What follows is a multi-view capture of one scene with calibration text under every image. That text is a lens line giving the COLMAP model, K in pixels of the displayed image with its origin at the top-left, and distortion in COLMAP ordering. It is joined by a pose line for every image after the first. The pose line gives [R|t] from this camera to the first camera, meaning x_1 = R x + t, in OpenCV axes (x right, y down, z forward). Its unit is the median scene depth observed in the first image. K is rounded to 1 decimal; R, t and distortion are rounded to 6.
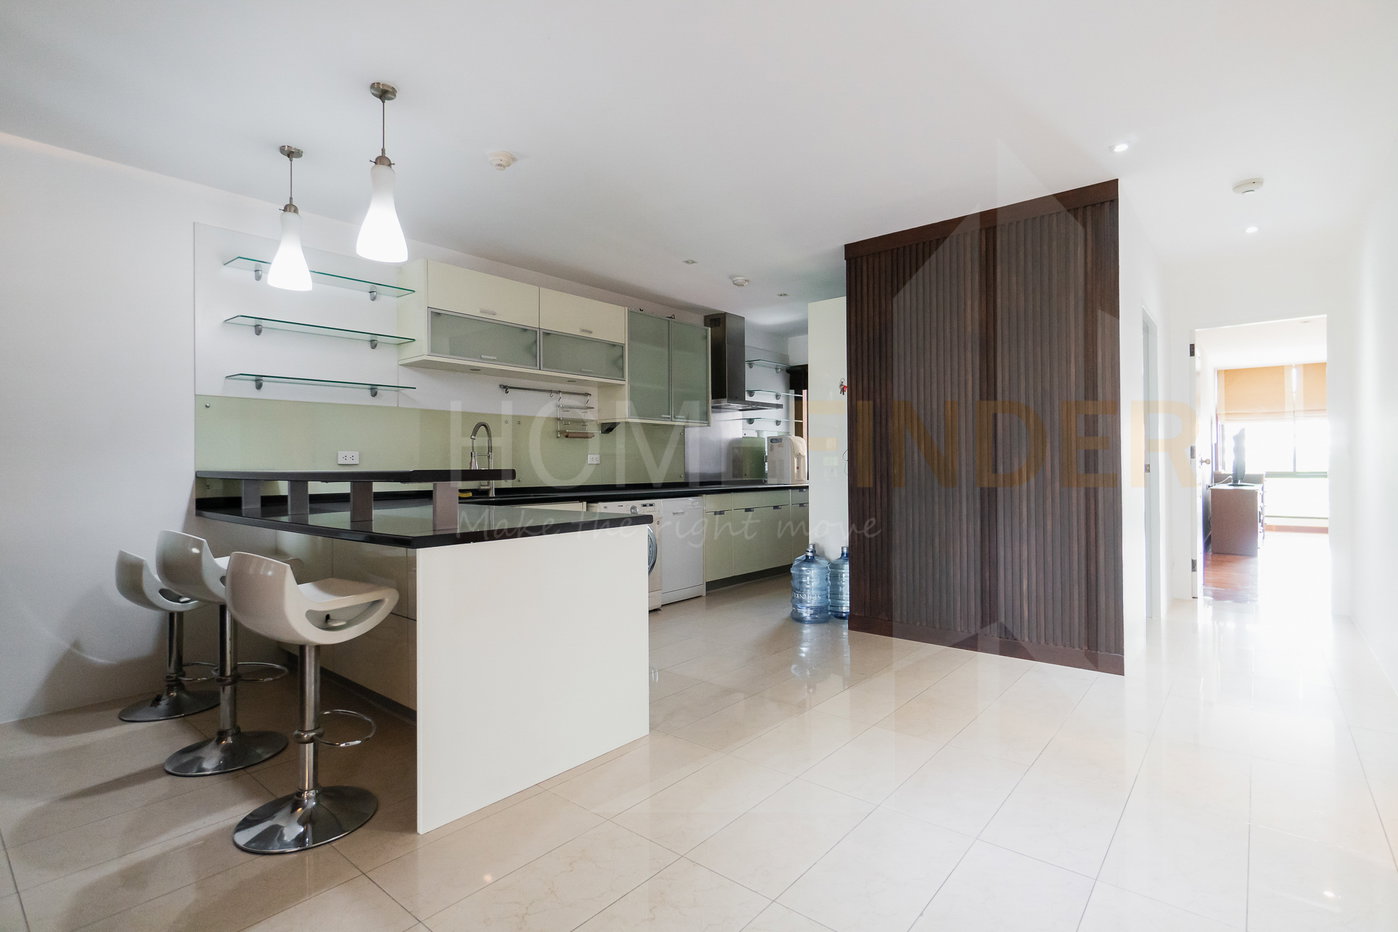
lens RADIAL K [[681.5, 0, 708.1], [0, 681.5, 464.5], [0, 0, 1]] dist [-0.016239, -0.000470]
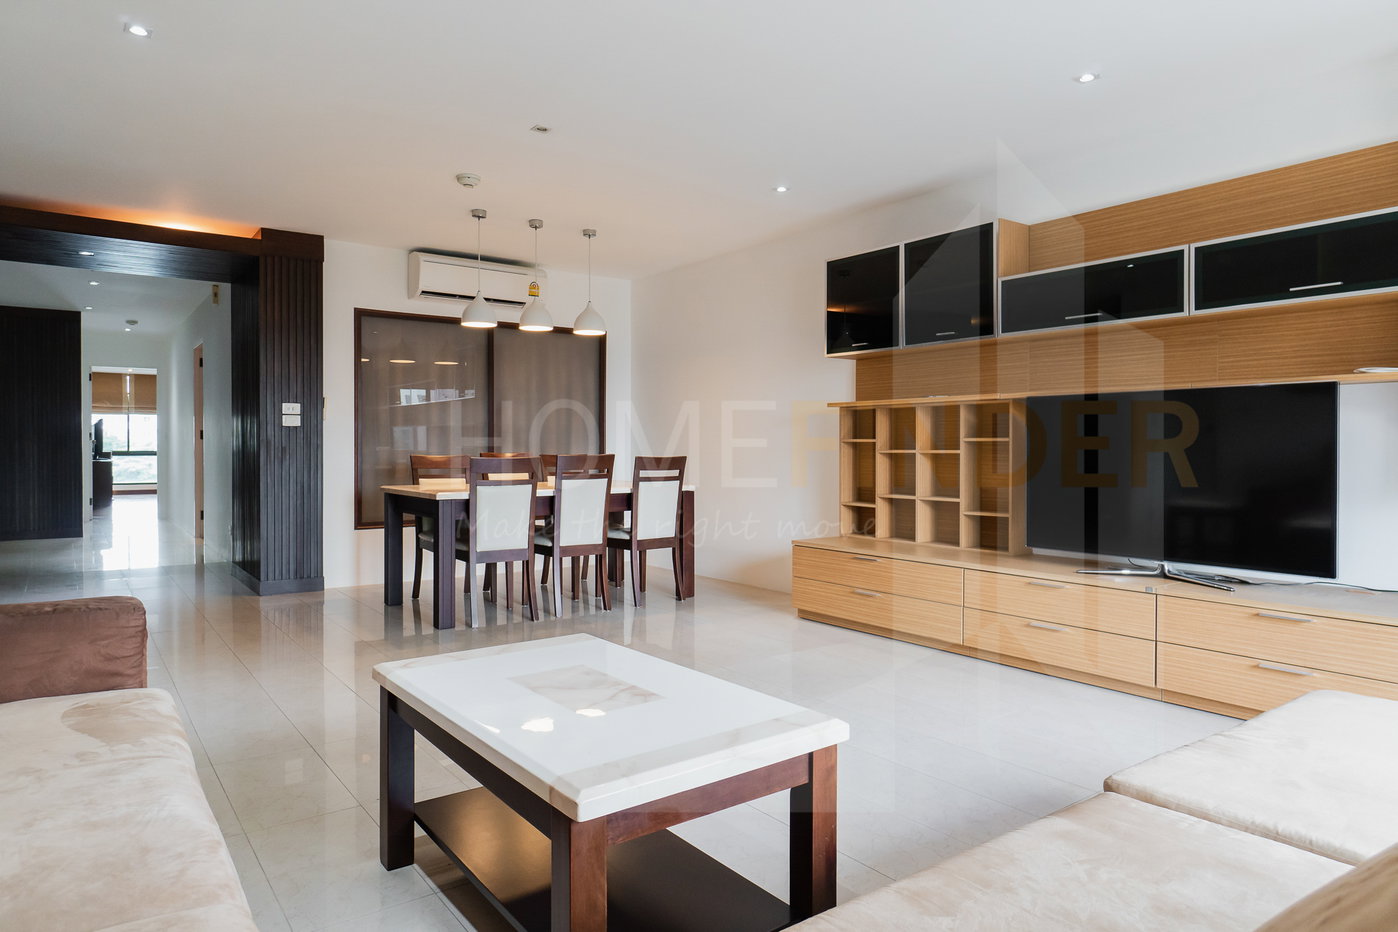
lens RADIAL K [[830.4, 0, 704.0], [0, 830.4, 458.8], [0, 0, 1]] dist [0.025109, -0.003573]
pose [[0.231004, -0.007095, 0.972927, -0.571697], [-0.009510, 0.999909, 0.009550, -0.000234], [-0.972906, -0.011459, 0.230916, -0.572638]]
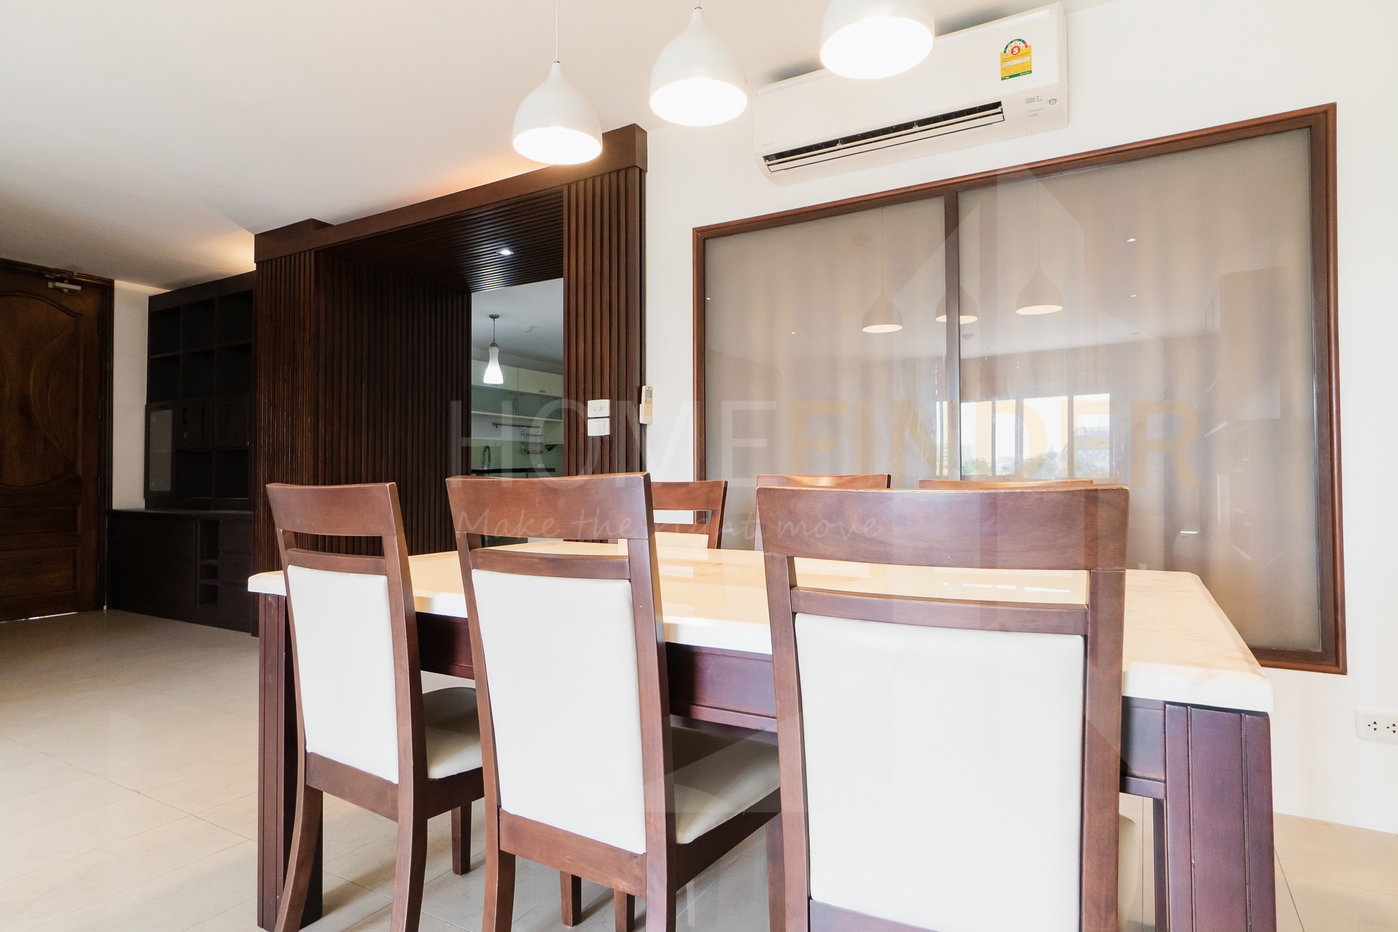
lens RADIAL K [[768.7, 0, 696.6], [0, 768.7, 465.2], [0, 0, 1]] dist [0.017343, 0.011561]
pose [[0.987447, 0.008718, 0.157709, -0.053260], [-0.007316, 0.999928, -0.009469, 0.001576], [-0.157780, 0.008197, 0.987440, -0.501049]]
